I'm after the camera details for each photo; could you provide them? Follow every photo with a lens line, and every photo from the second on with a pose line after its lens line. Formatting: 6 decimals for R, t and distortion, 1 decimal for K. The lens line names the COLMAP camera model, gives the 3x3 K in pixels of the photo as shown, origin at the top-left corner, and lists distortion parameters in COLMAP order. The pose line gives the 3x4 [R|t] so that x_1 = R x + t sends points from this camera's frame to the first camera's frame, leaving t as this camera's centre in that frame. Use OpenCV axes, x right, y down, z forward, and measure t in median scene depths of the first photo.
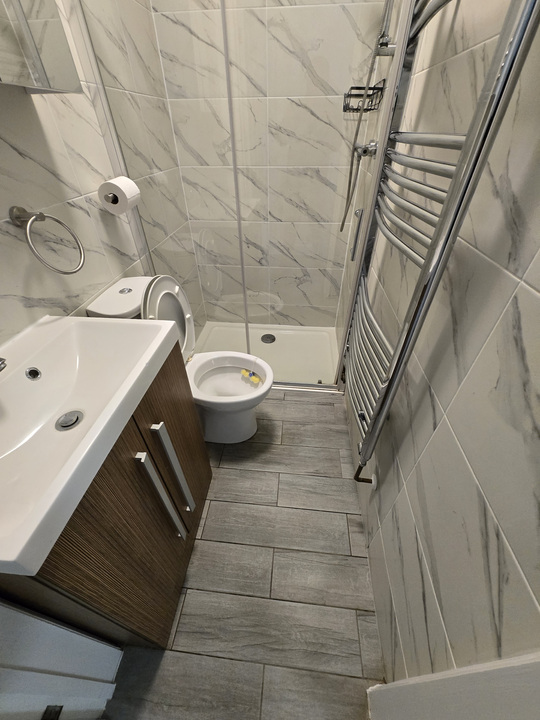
lens RADIAL K [[281.9, 0, 269.2], [0, 281.9, 356.2], [0, 0, 1]] dist [0.001924, -0.000130]
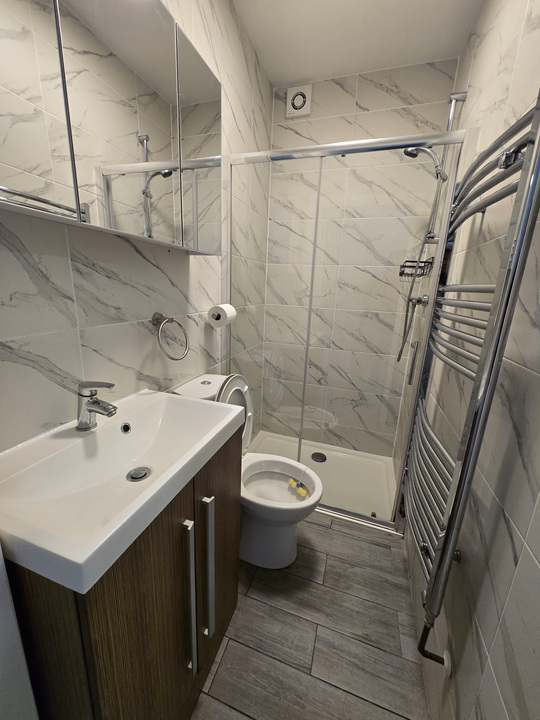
lens RADIAL K [[281.9, 0, 269.2], [0, 281.9, 356.2], [0, 0, 1]] dist [0.001924, -0.000130]
pose [[0.973379, 0.103424, -0.204541, -0.013224], [-0.180591, 0.895600, -0.406556, 0.090499], [0.141139, 0.432672, 0.890435, -0.065622]]
